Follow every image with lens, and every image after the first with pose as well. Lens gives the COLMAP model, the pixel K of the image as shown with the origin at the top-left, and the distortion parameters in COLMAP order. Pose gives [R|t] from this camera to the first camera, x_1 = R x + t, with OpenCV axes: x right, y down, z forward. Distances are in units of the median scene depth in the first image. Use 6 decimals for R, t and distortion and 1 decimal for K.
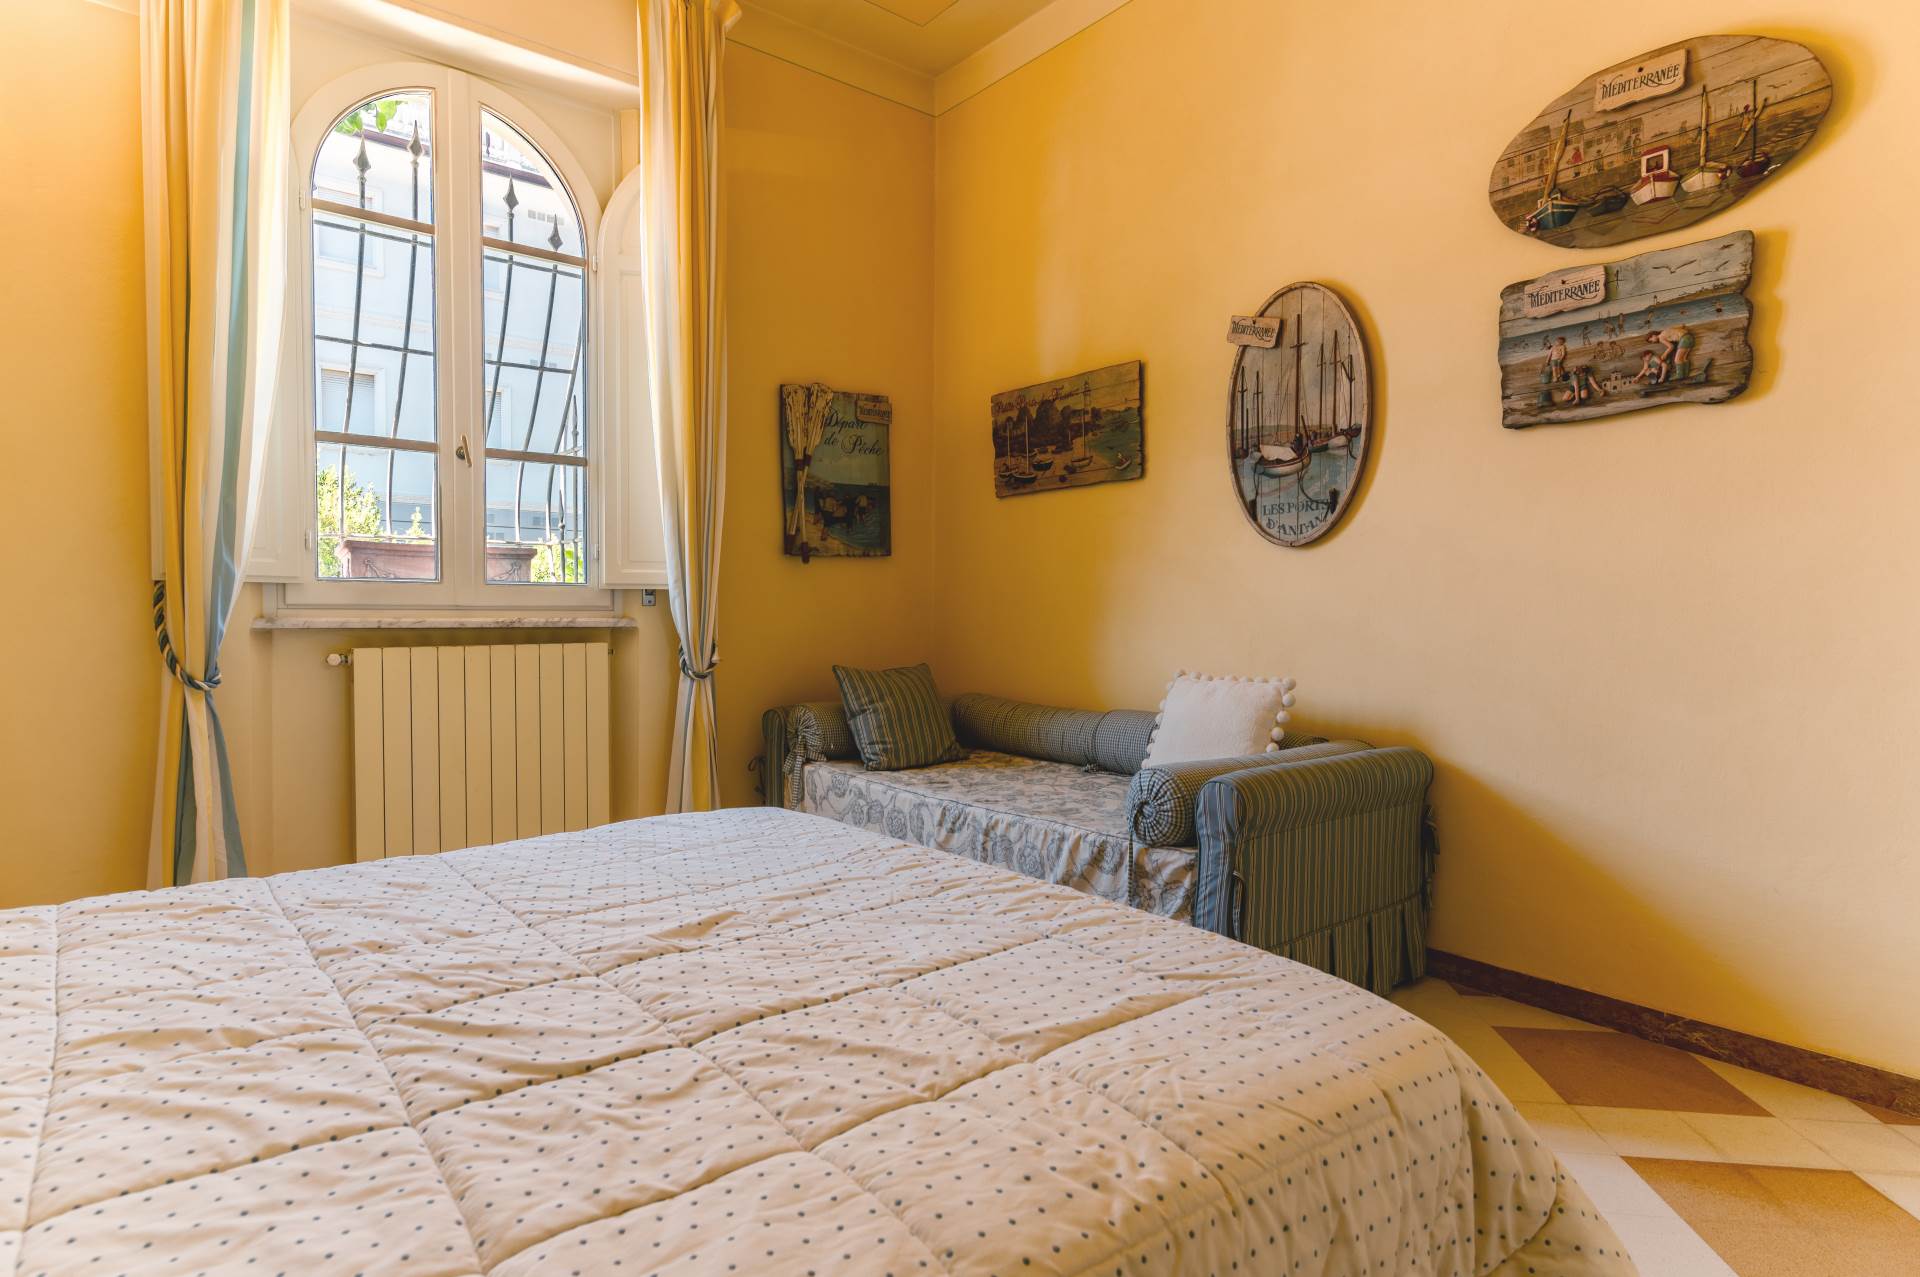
lens RADIAL K [[1017.3, 0, 963.7], [0, 1017.3, 610.5], [0, 0, 1]] dist [0.014766, -0.000212]
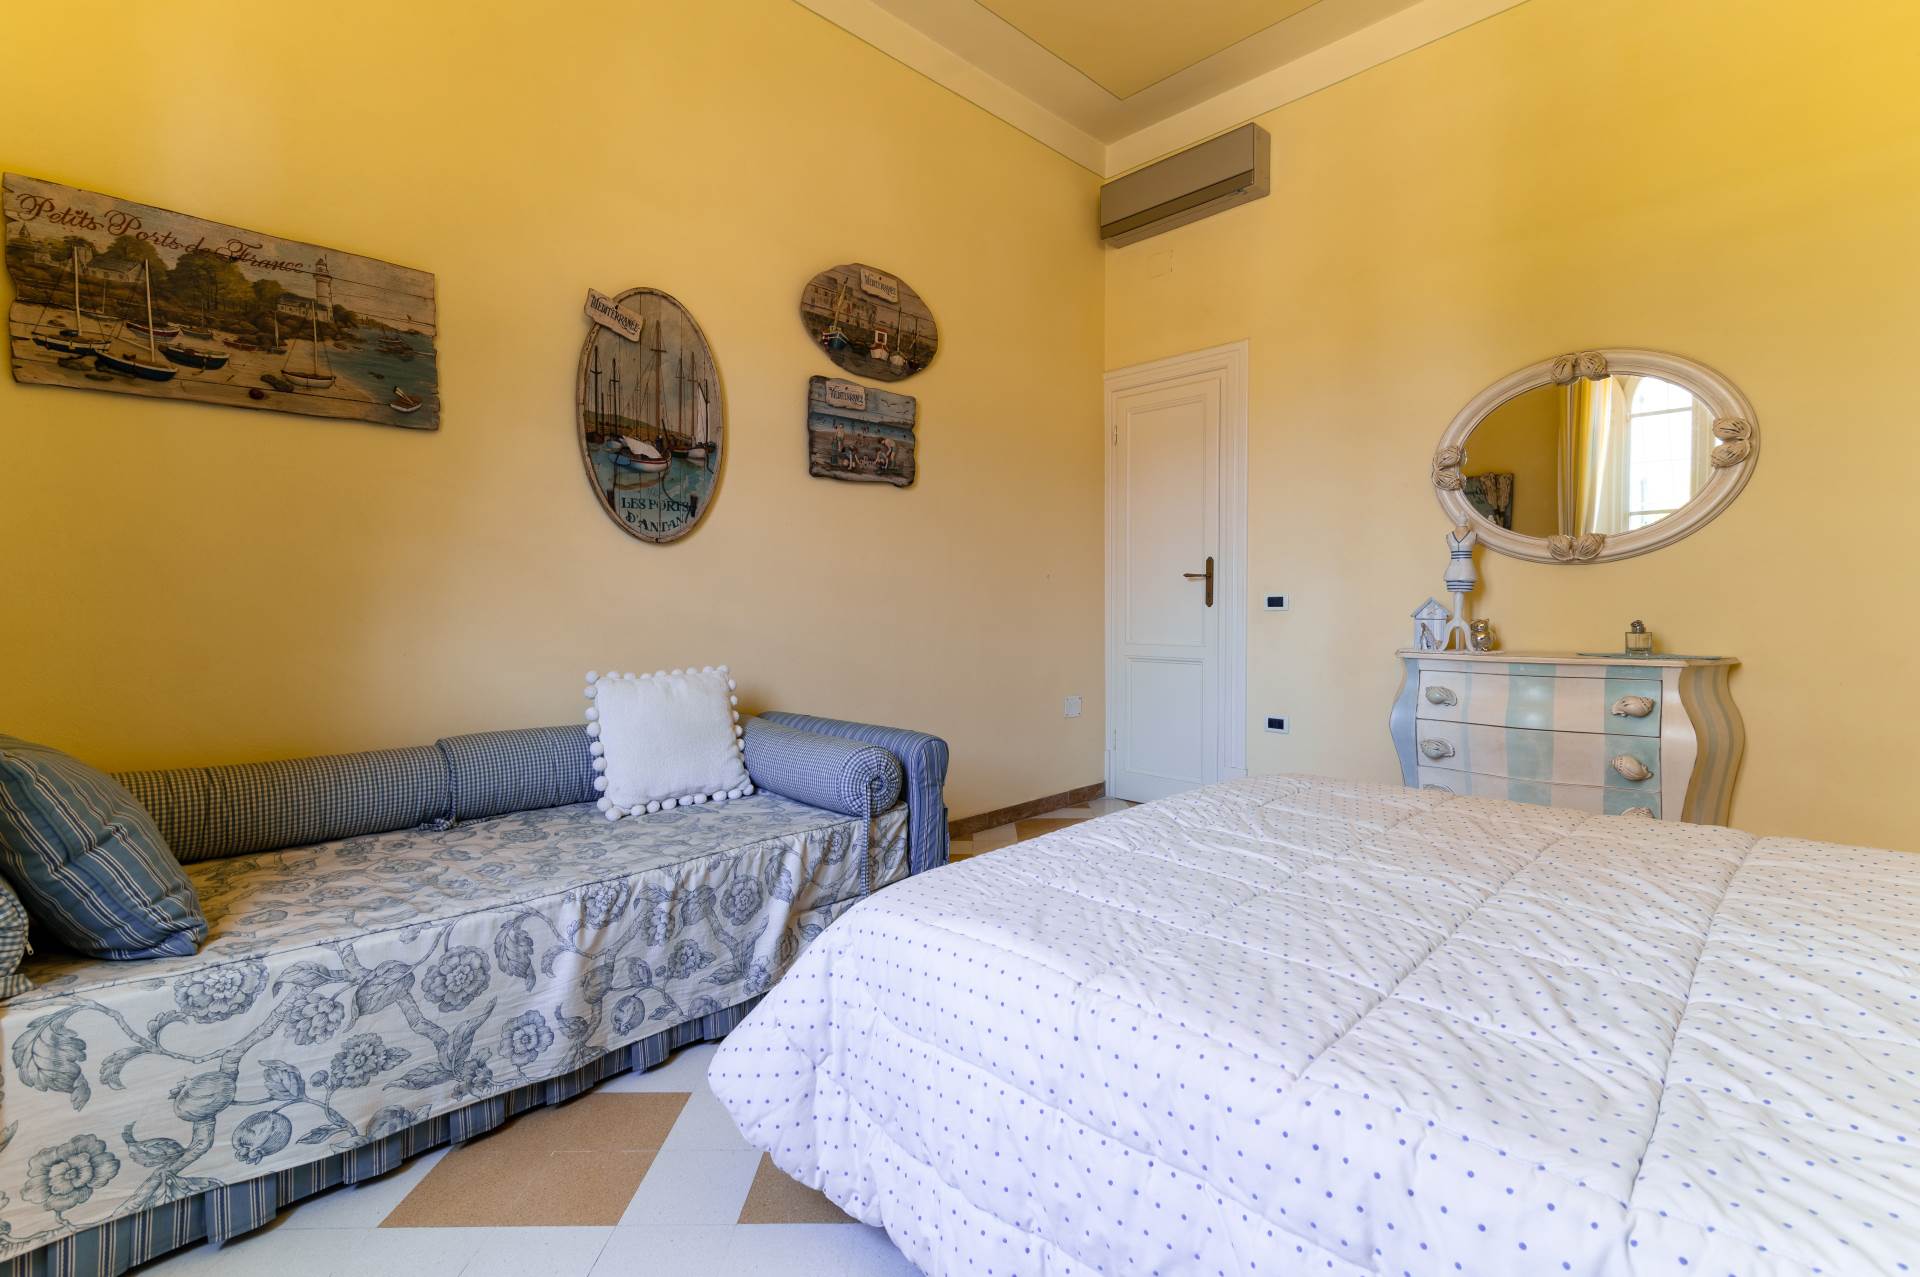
lens RADIAL K [[881.6, 0, 964.5], [0, 881.6, 611.4], [0, 0, 1]] dist [0.010160, -0.000312]
pose [[-0.105509, -0.011235, 0.994355, -0.628078], [0.004664, 0.999920, 0.011793, -0.002014], [-0.994407, 0.005882, -0.105448, 0.812416]]
